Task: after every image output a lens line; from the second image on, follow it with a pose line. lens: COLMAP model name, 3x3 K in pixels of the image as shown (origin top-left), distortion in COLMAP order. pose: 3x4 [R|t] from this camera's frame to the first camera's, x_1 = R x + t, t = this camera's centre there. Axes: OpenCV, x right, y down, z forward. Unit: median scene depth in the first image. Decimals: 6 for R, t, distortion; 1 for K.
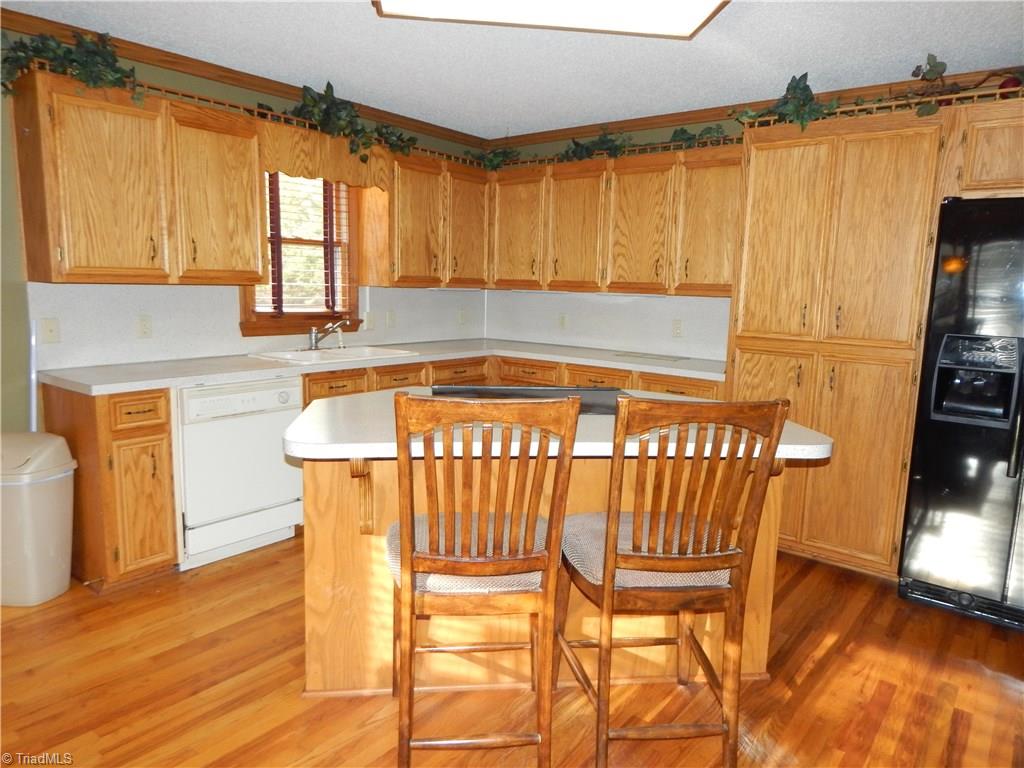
lens RADIAL K [[696.7, 0, 511.0], [0, 696.7, 384.1], [0, 0, 1]] dist [0.024190, -0.013086]
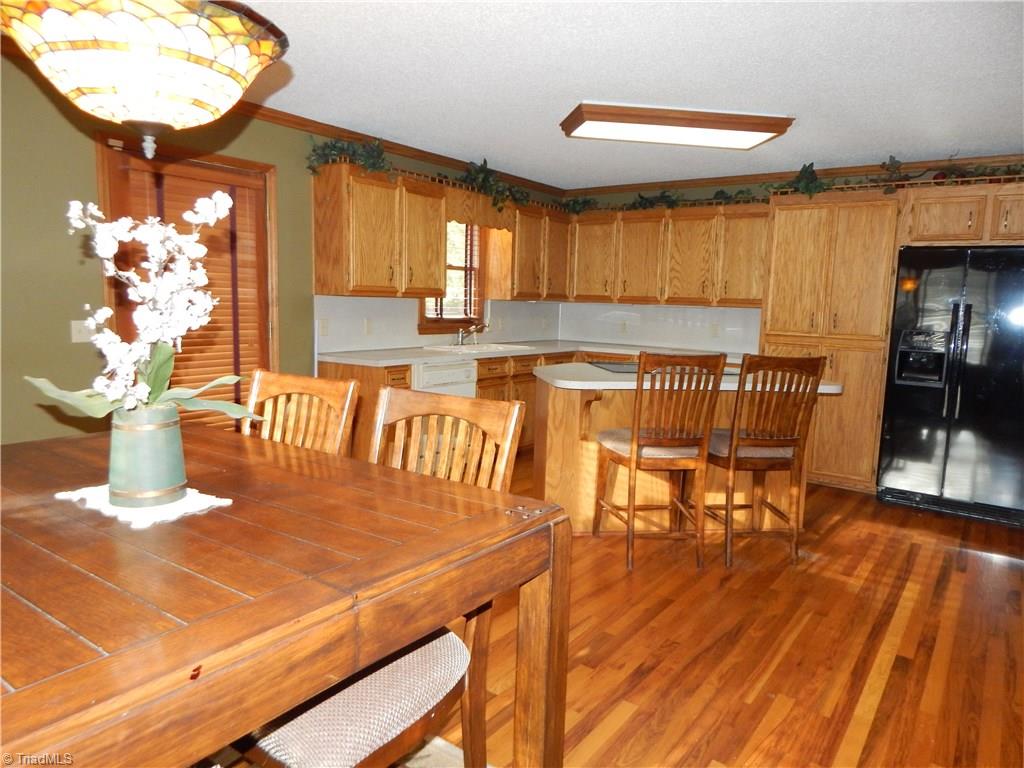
lens RADIAL K [[696.7, 0, 514.3], [0, 696.7, 382.1], [0, 0, 1]] dist [0.024190, -0.013086]
pose [[0.998912, -0.000854, 0.046624, -0.288286], [0.002014, 0.999689, -0.024837, 0.071582], [-0.046588, 0.024904, 0.998604, -0.465982]]
